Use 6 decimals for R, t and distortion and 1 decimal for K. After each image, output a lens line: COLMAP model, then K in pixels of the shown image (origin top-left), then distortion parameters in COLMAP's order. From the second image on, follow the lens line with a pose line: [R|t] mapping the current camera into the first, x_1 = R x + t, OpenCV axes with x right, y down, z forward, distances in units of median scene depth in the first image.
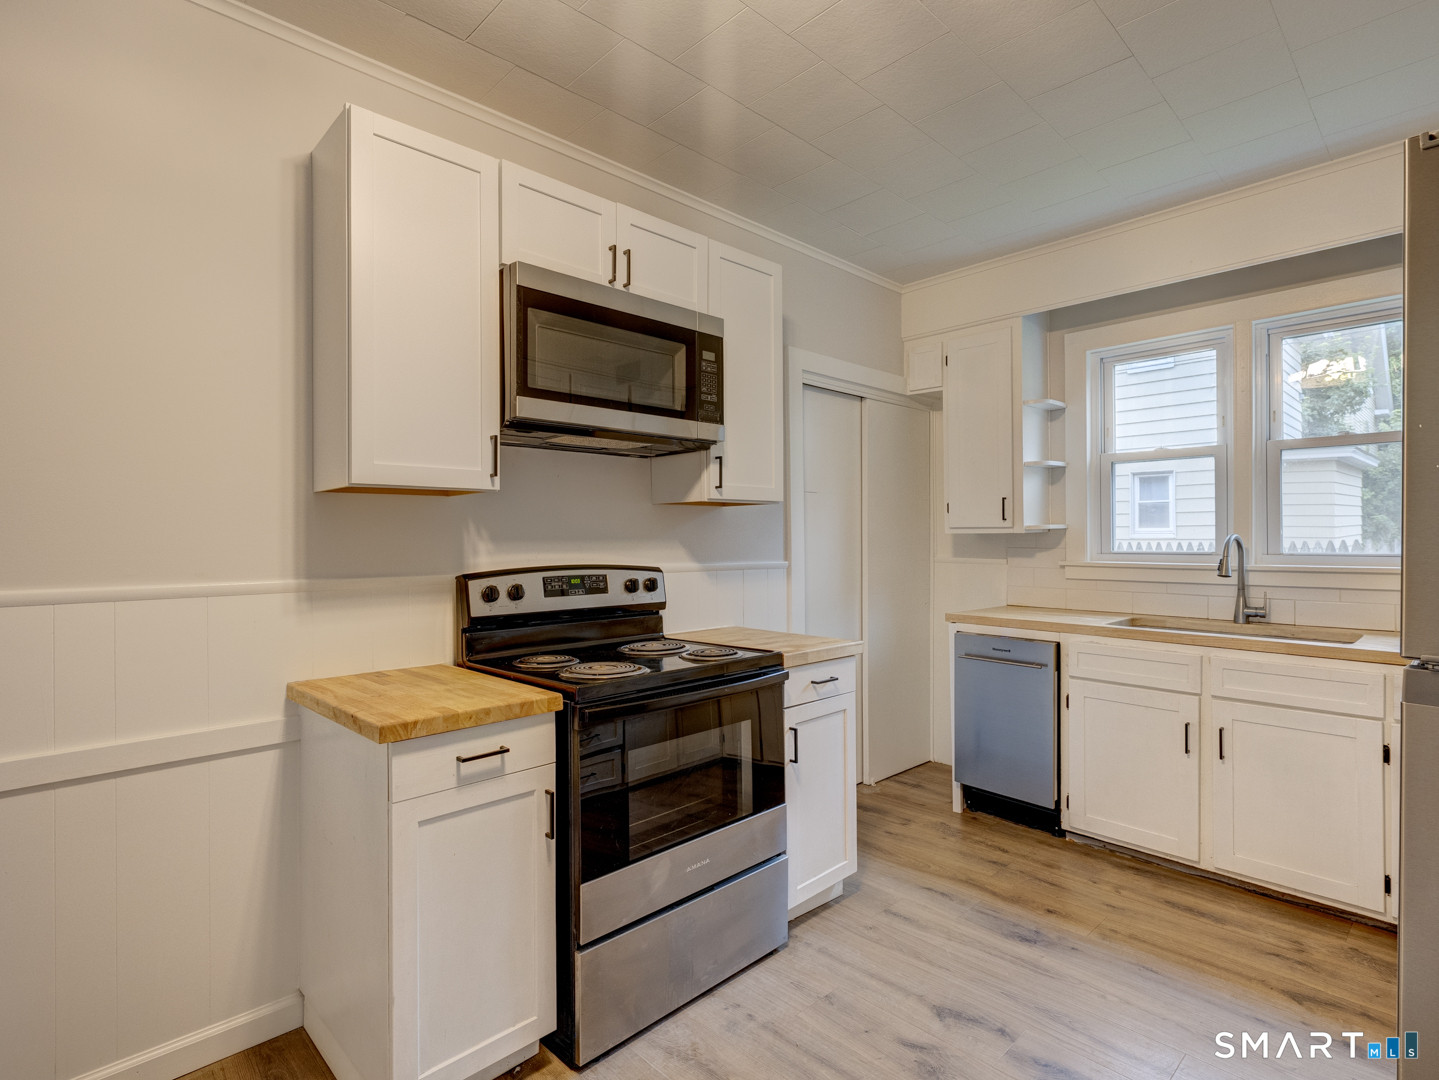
lens RADIAL K [[732.4, 0, 720.9], [0, 732.4, 536.3], [0, 0, 1]] dist [0.001211, 0.000308]
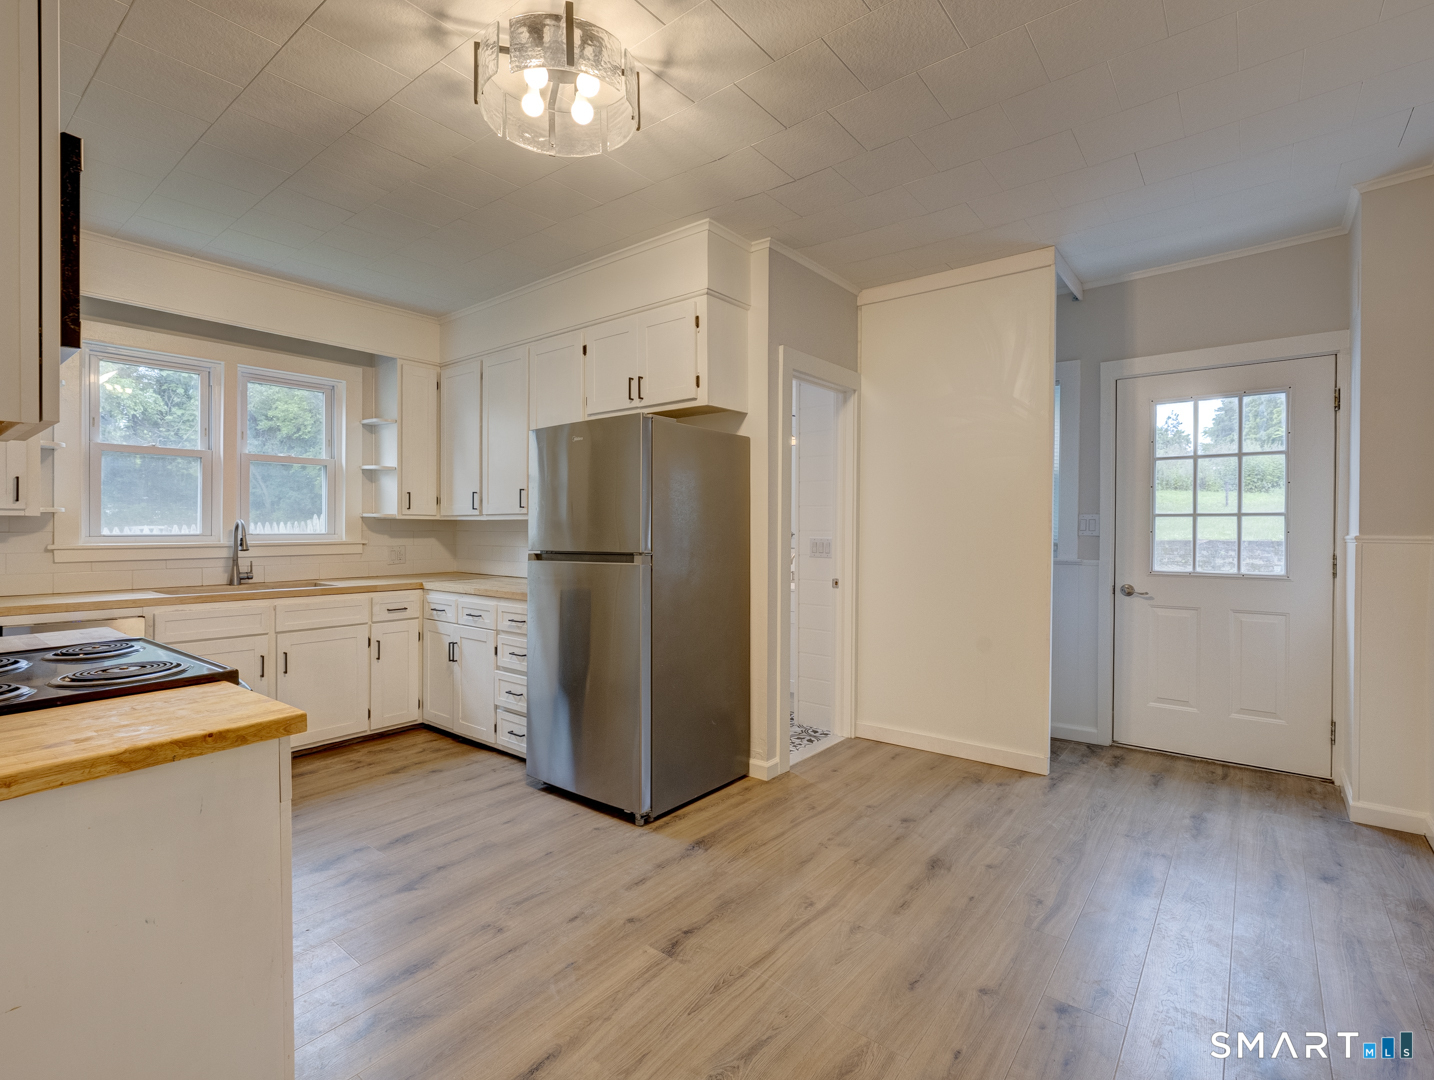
lens RADIAL K [[677.3, 0, 712.4], [0, 677.3, 531.8], [0, 0, 1]] dist [0.001092, 0.000581]
pose [[-0.118676, -0.004900, 0.992921, -0.636111], [-0.003421, 0.999984, 0.004526, 0.010769], [-0.992927, -0.002860, -0.118691, 0.266069]]
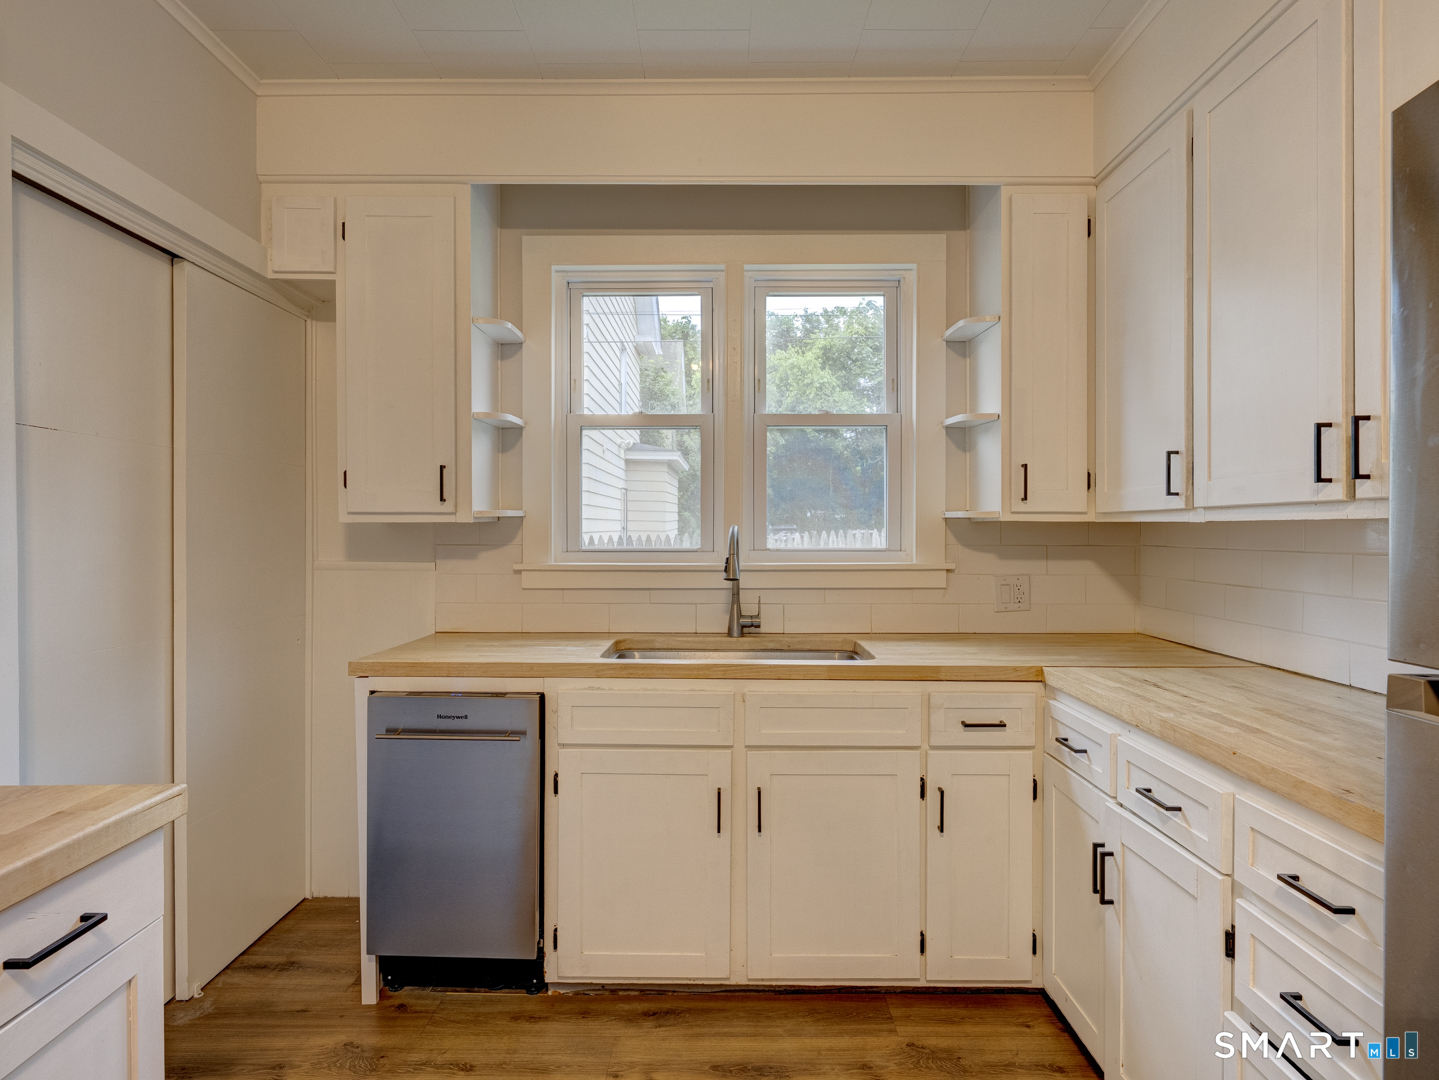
lens RADIAL K [[797.8, 0, 722.5], [0, 797.8, 532.2], [0, 0, 1]] dist [-0.001659, -0.000658]
pose [[0.694947, 0.000626, 0.719060, 0.069148], [-0.003055, 0.999993, 0.002082, 0.002446], [-0.719054, -0.003643, 0.694945, 0.396590]]
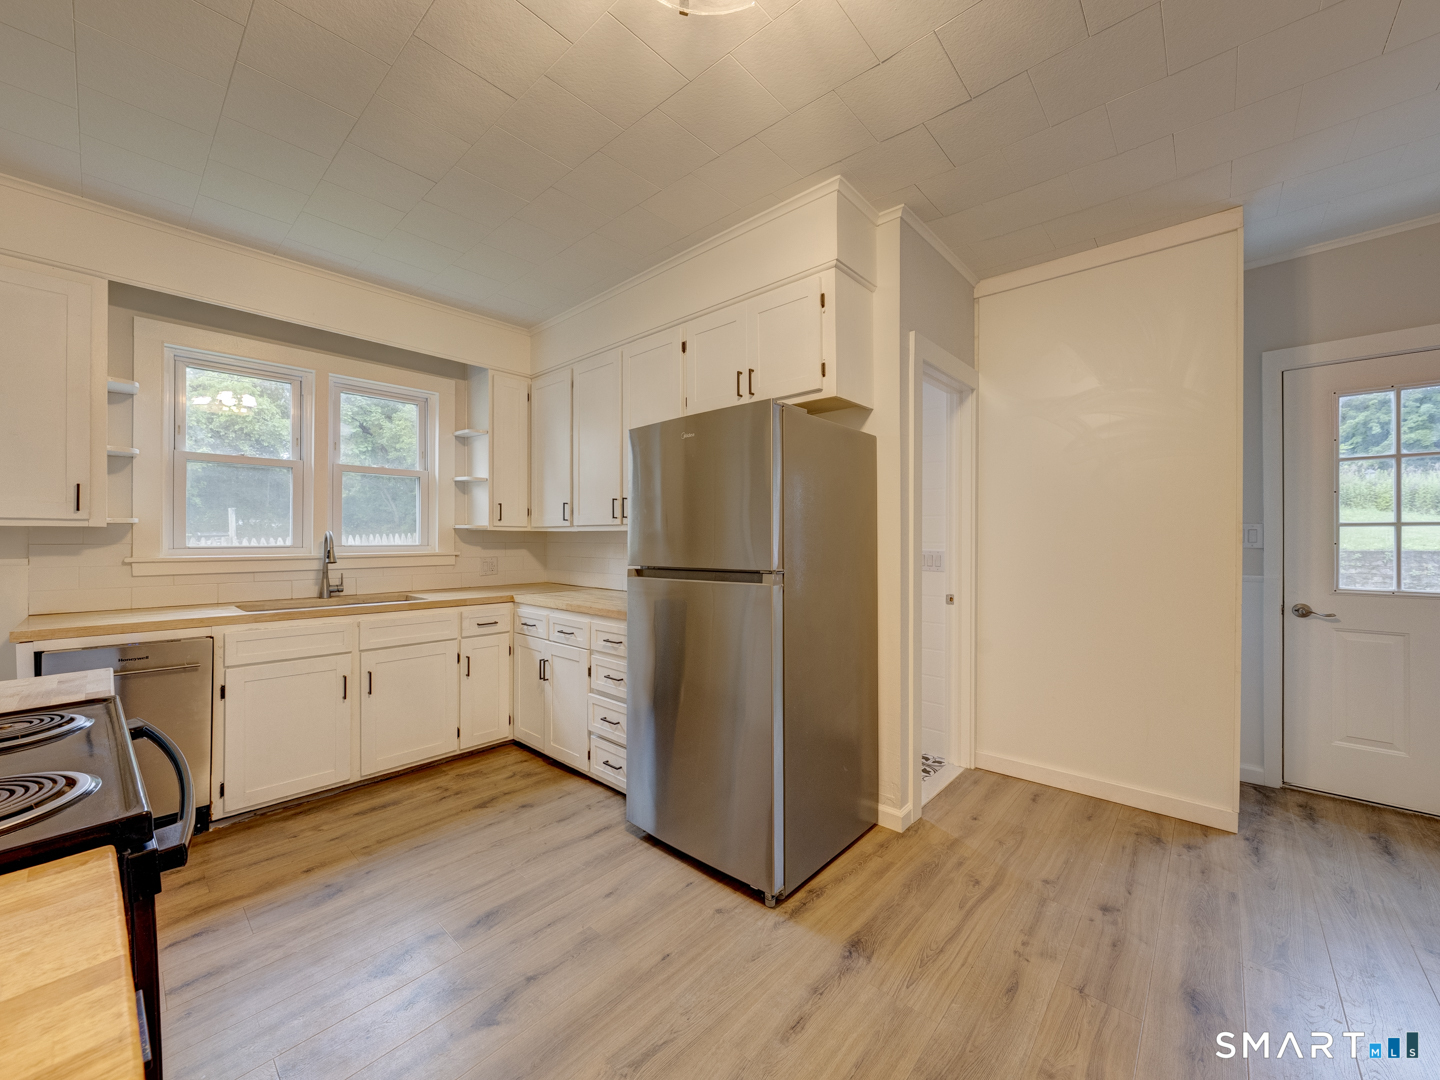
lens RADIAL K [[552.8, 0, 720.0], [0, 552.8, 540.0], [0, 0, 1]] dist [-0.002567, 0.000945]
pose [[-0.064567, -0.002160, 0.997911, -0.330616], [-0.002777, 0.999994, 0.001985, 0.008918], [-0.997910, -0.002643, -0.064573, 0.346090]]
